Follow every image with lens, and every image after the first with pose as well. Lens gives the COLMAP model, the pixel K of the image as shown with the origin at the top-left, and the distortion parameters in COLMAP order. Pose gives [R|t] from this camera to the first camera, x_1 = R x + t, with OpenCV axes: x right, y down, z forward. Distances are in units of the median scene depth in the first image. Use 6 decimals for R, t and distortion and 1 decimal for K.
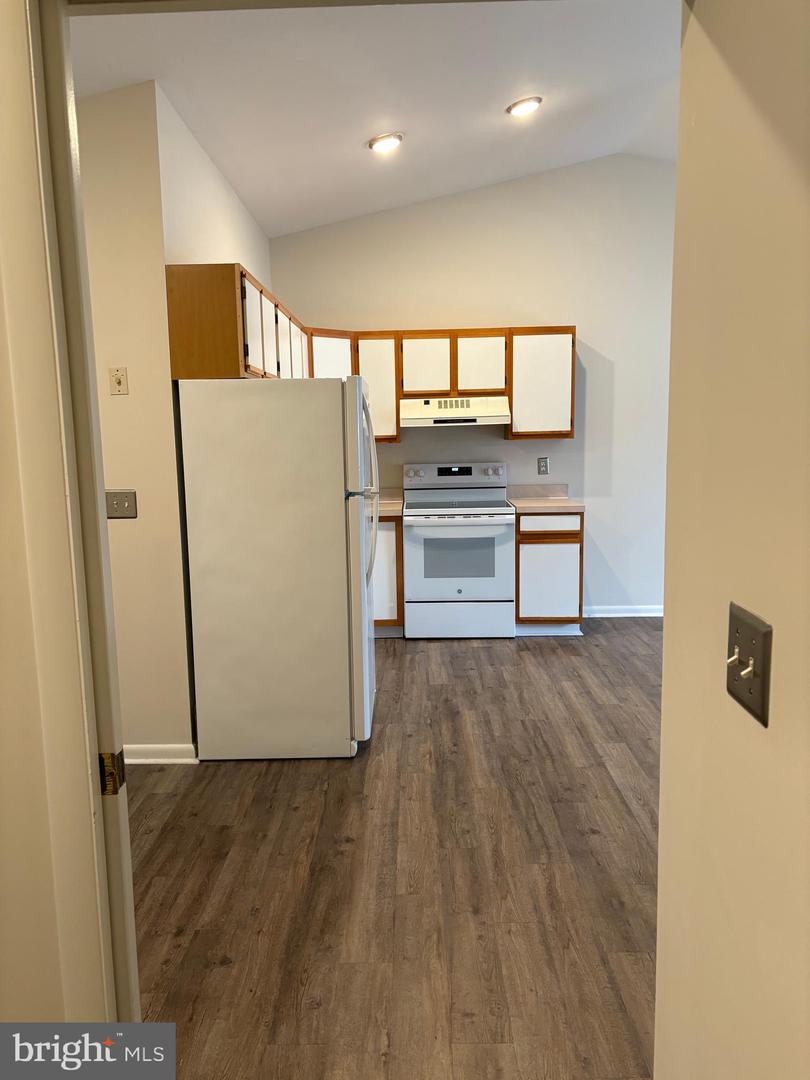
lens RADIAL K [[821.1, 0, 399.0], [0, 821.1, 546.8], [0, 0, 1]] dist [0.051955, -0.052204]
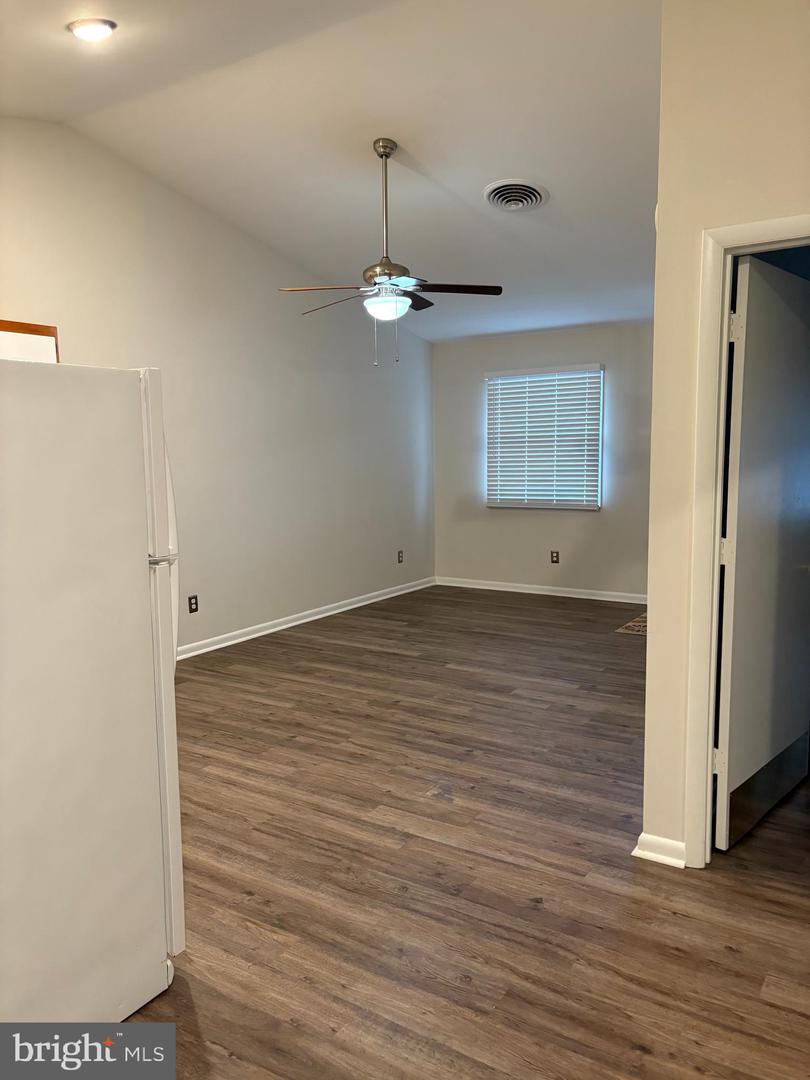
lens RADIAL K [[821.1, 0, 398.6], [0, 821.1, 544.8], [0, 0, 1]] dist [0.051955, -0.052204]
pose [[0.535882, -0.095334, 0.838893, -0.317088], [0.127605, 0.991336, 0.031144, -0.048252], [-0.834594, 0.090358, 0.543404, 0.341132]]
